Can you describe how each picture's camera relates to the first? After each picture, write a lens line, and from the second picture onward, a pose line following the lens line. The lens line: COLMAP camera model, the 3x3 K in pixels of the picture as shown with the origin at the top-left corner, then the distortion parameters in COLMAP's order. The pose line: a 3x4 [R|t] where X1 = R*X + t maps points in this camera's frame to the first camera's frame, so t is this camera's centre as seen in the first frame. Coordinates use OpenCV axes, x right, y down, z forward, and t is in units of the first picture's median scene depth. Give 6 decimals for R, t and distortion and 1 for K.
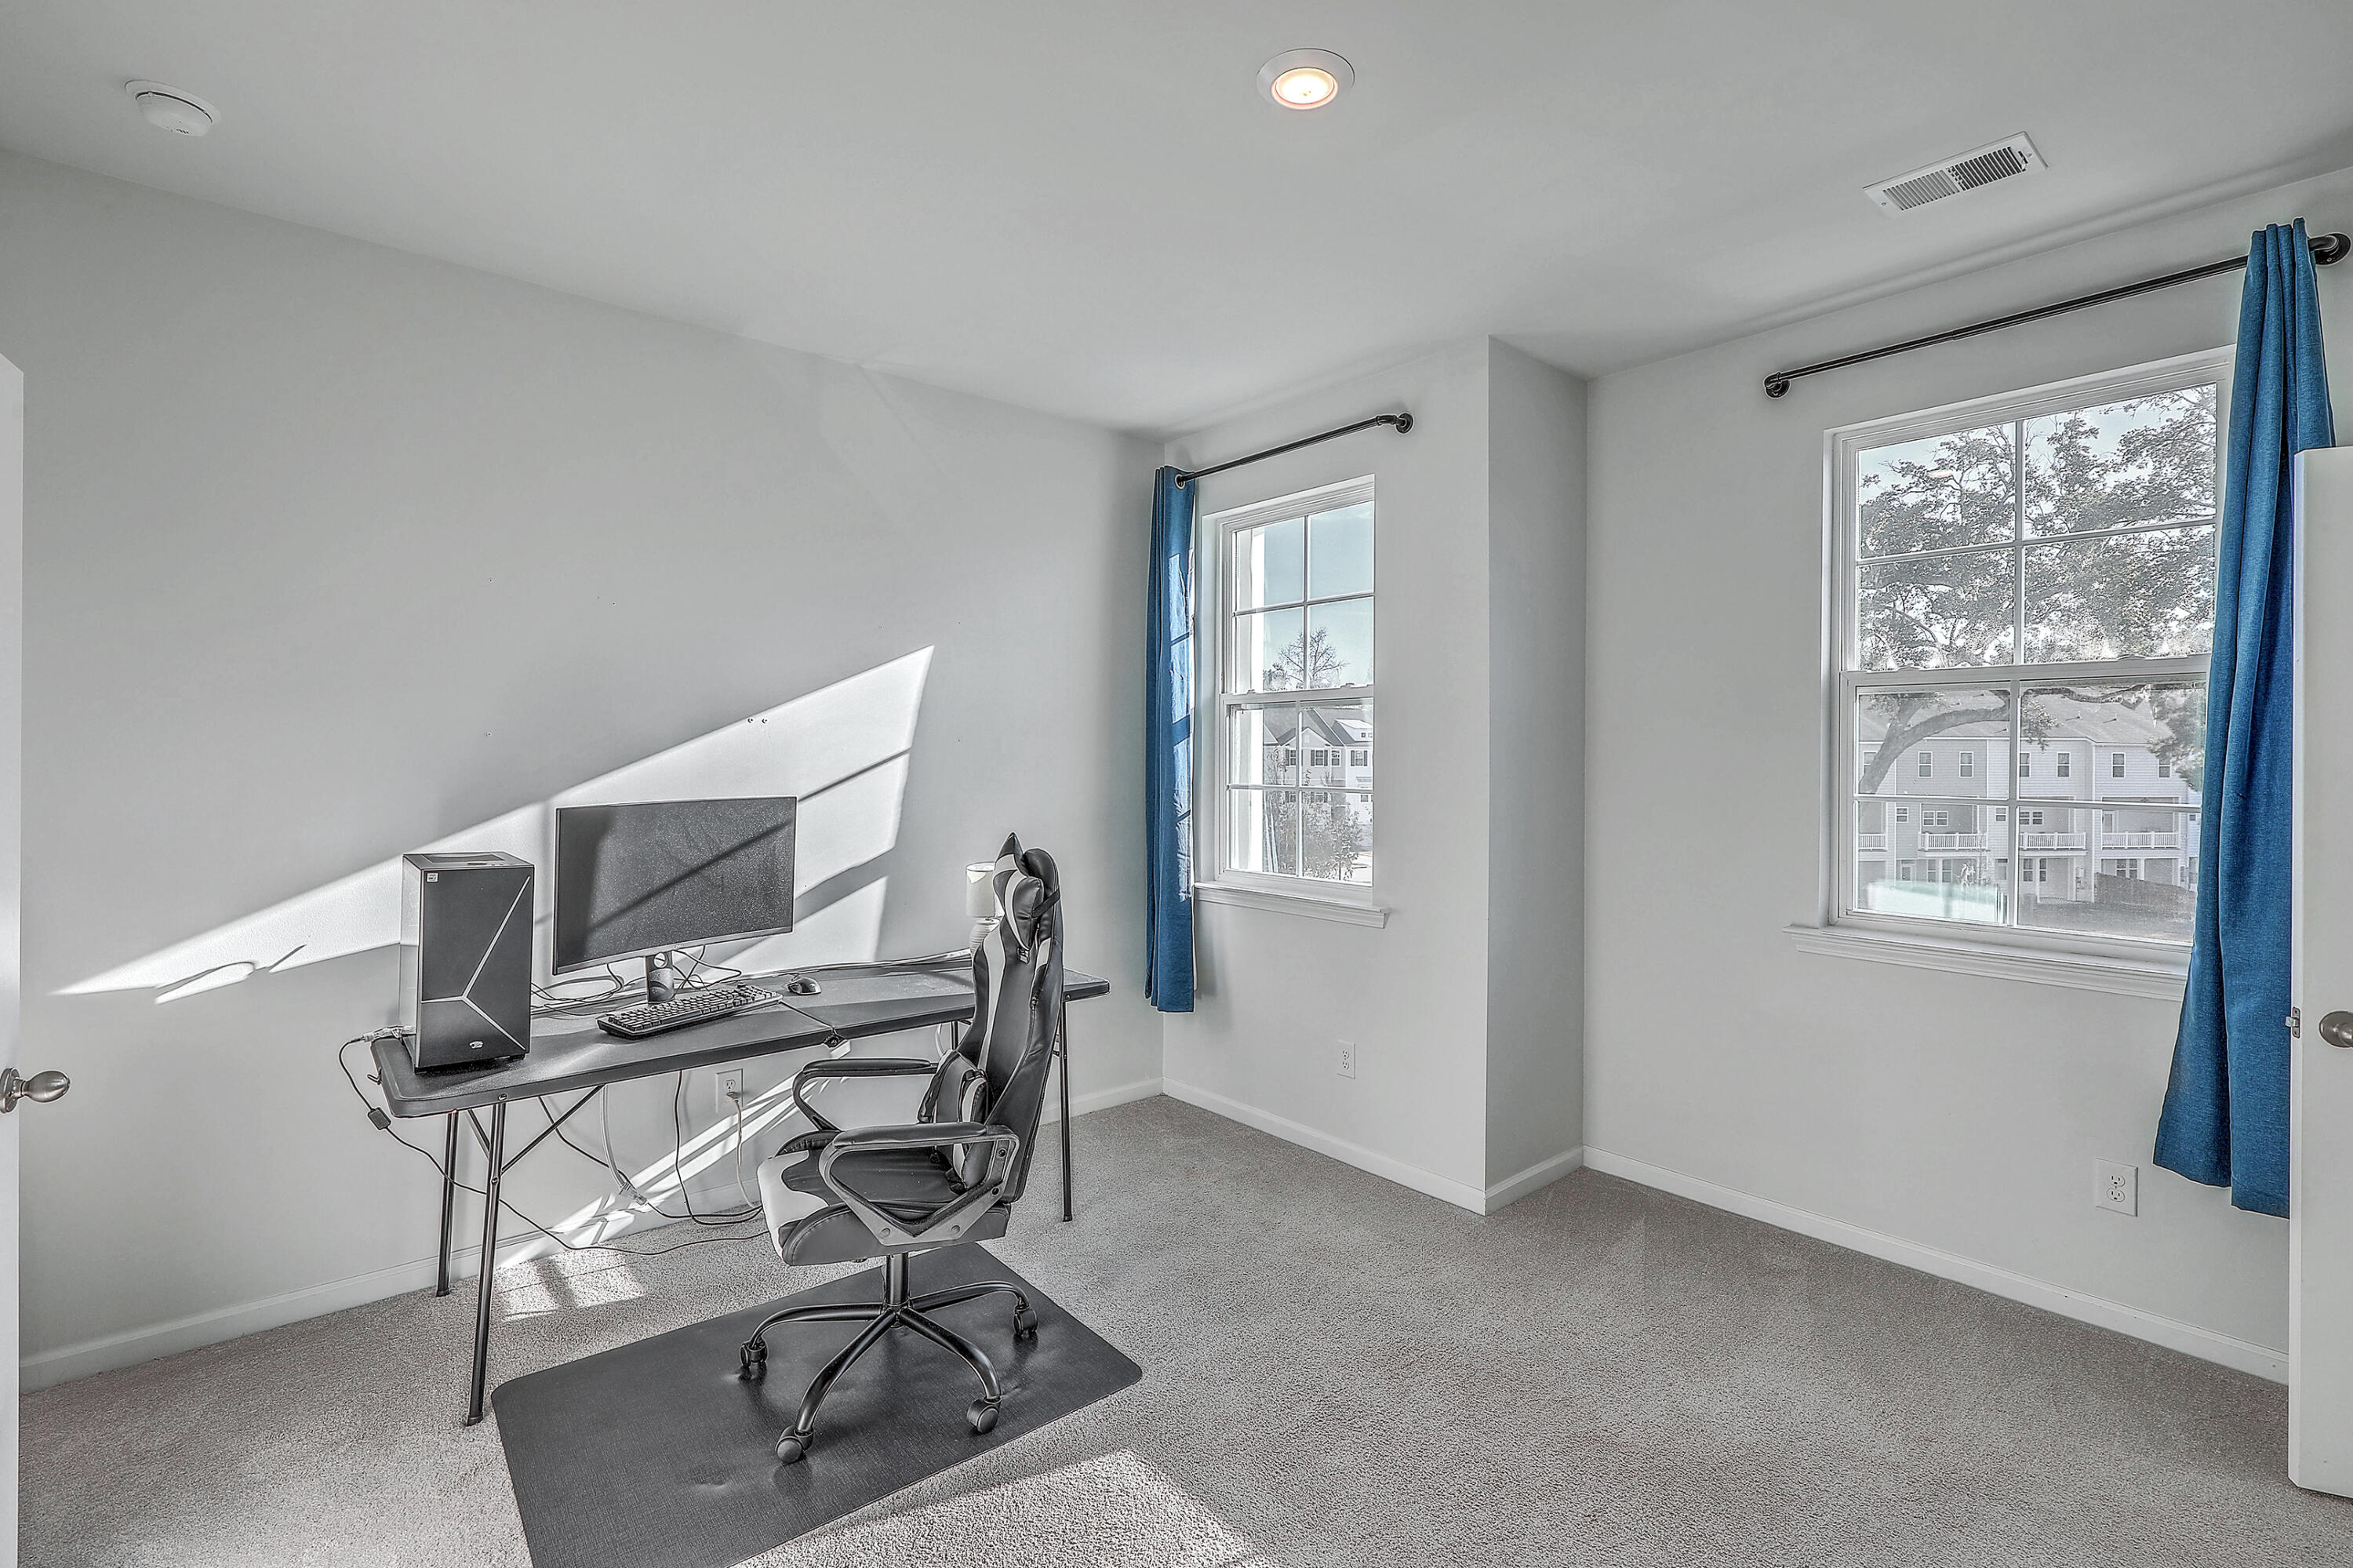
lens RADIAL K [[1066.6, 0, 1186.9], [0, 1066.6, 772.1], [0, 0, 1]] dist [0.002185, 0.000337]
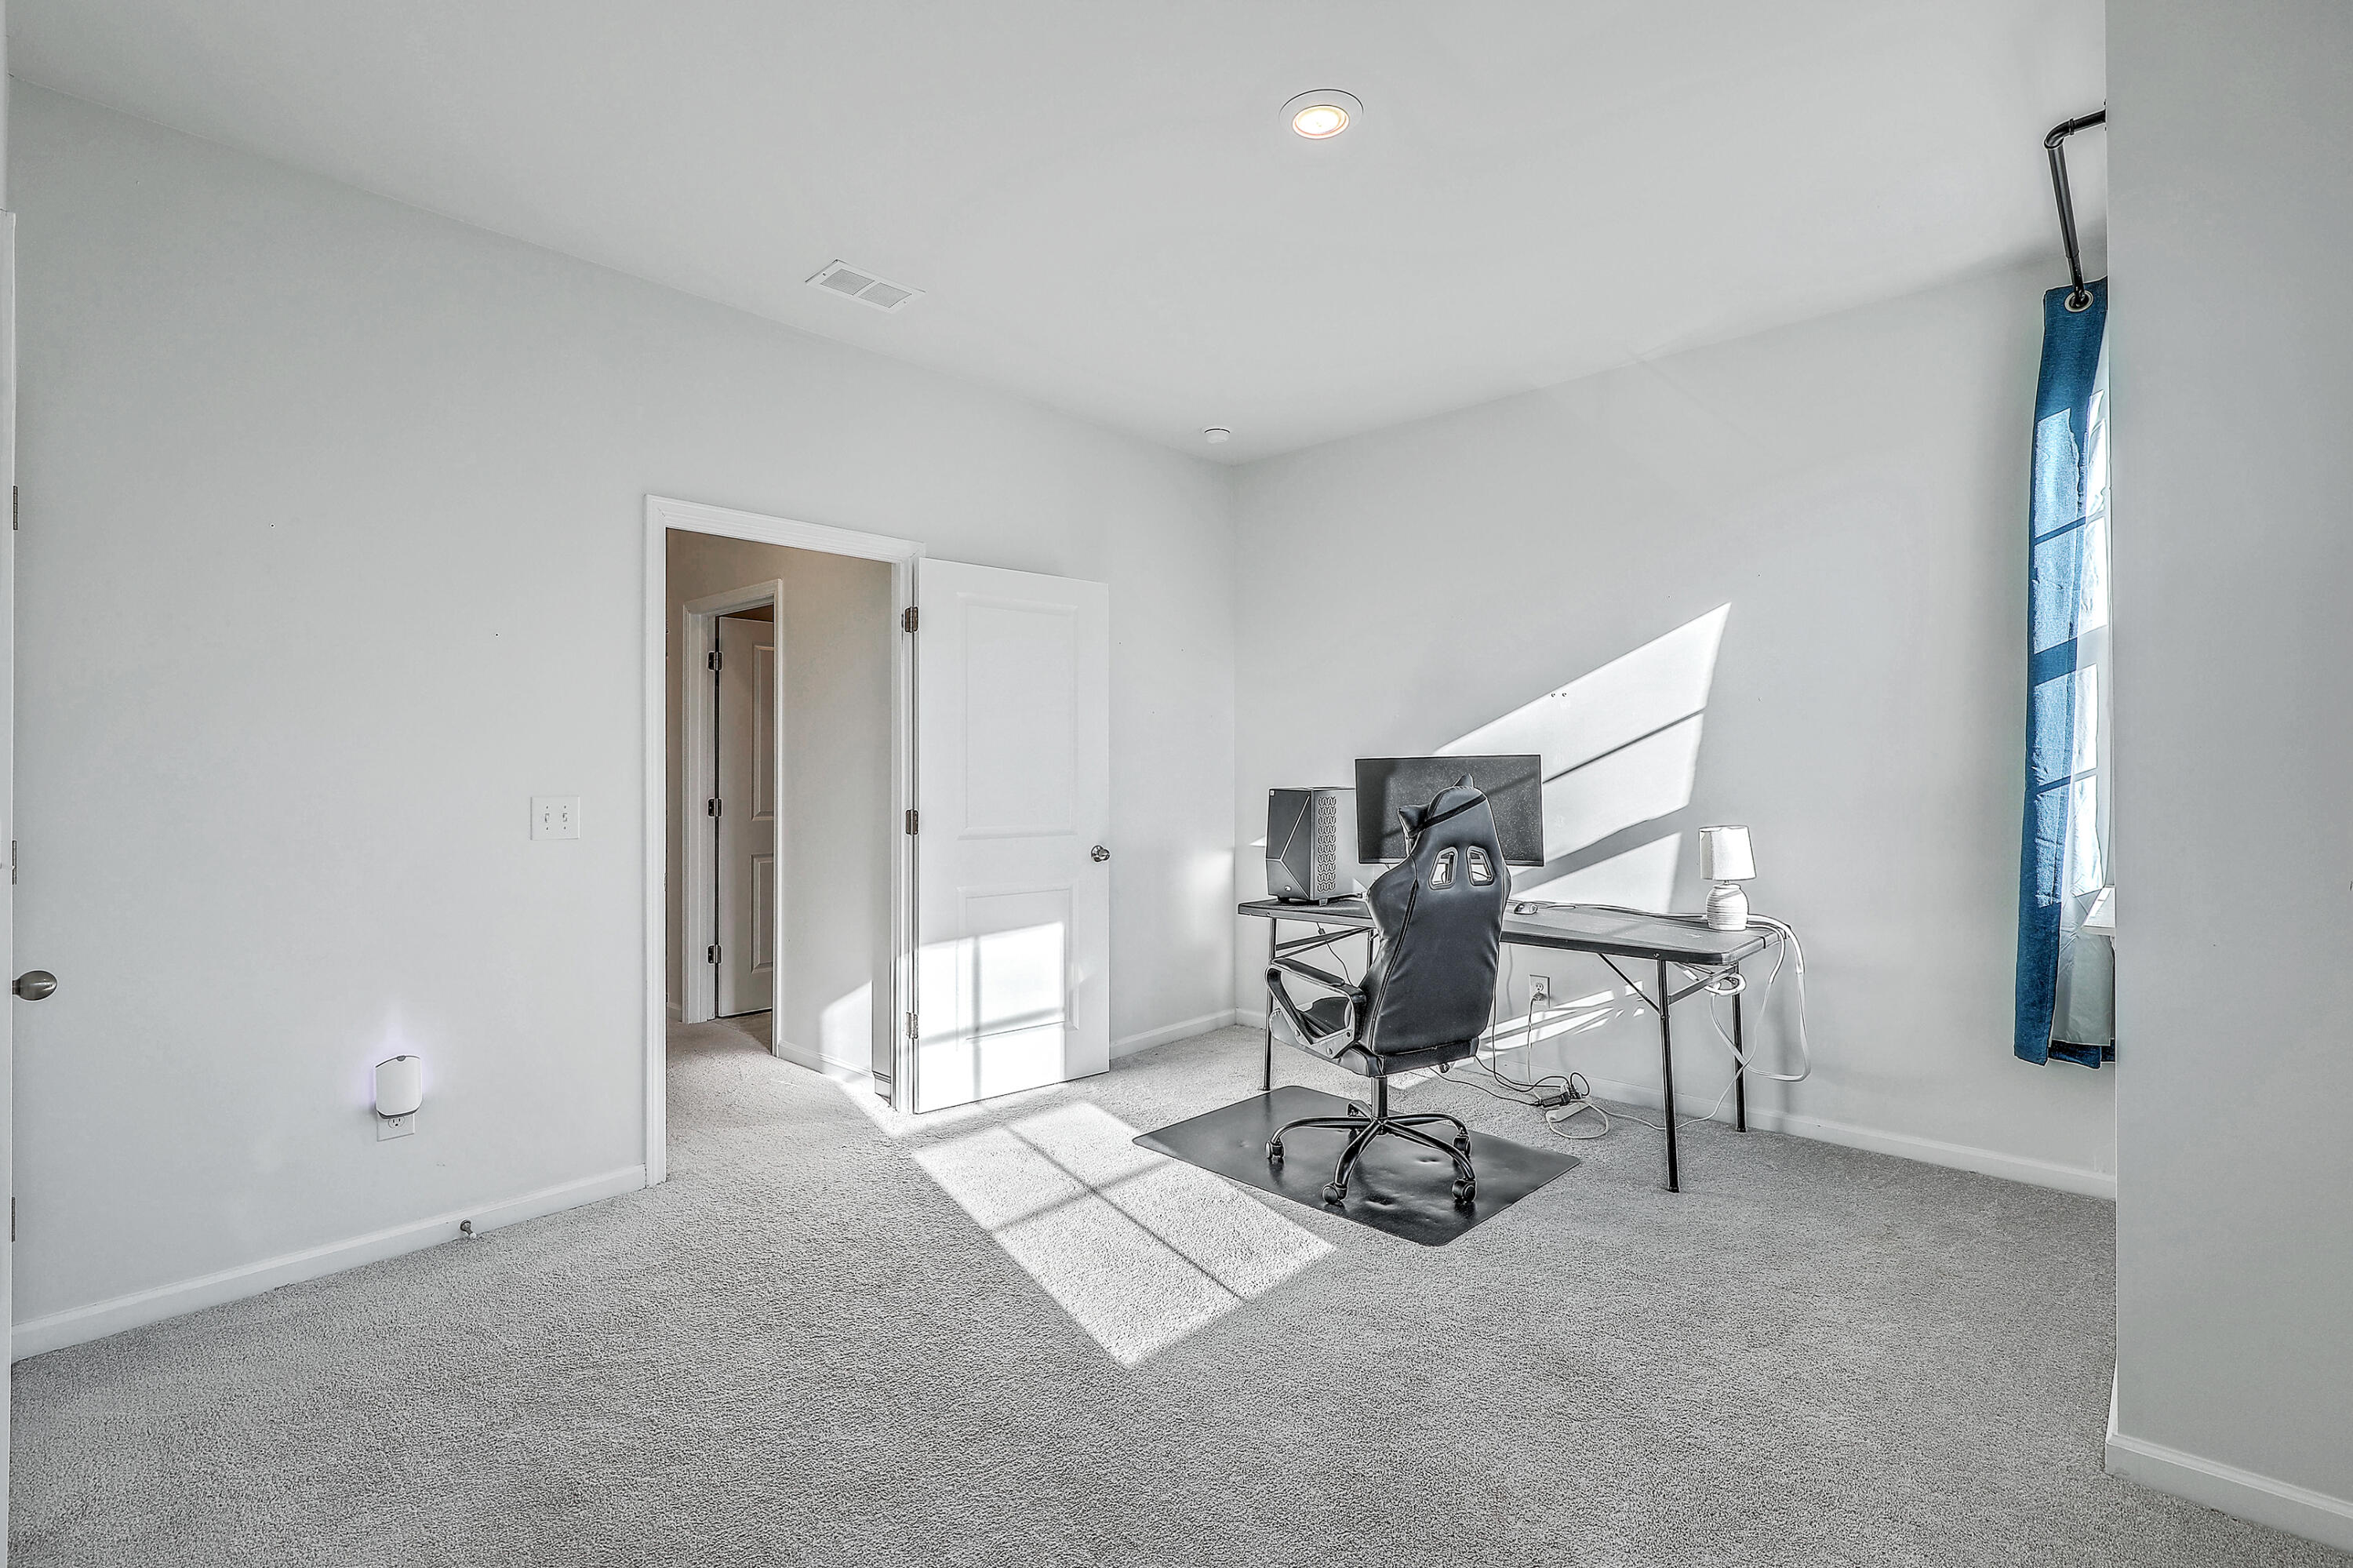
lens RADIAL K [[1053.7, 0, 1180.4], [0, 1053.7, 755.5], [0, 0, 1]] dist [-0.004469, 0.000154]
pose [[0.112568, -0.010021, -0.993594, 0.681992], [-0.006014, 0.999924, -0.010766, 0.036739], [0.993626, 0.007187, 0.112499, 0.393613]]
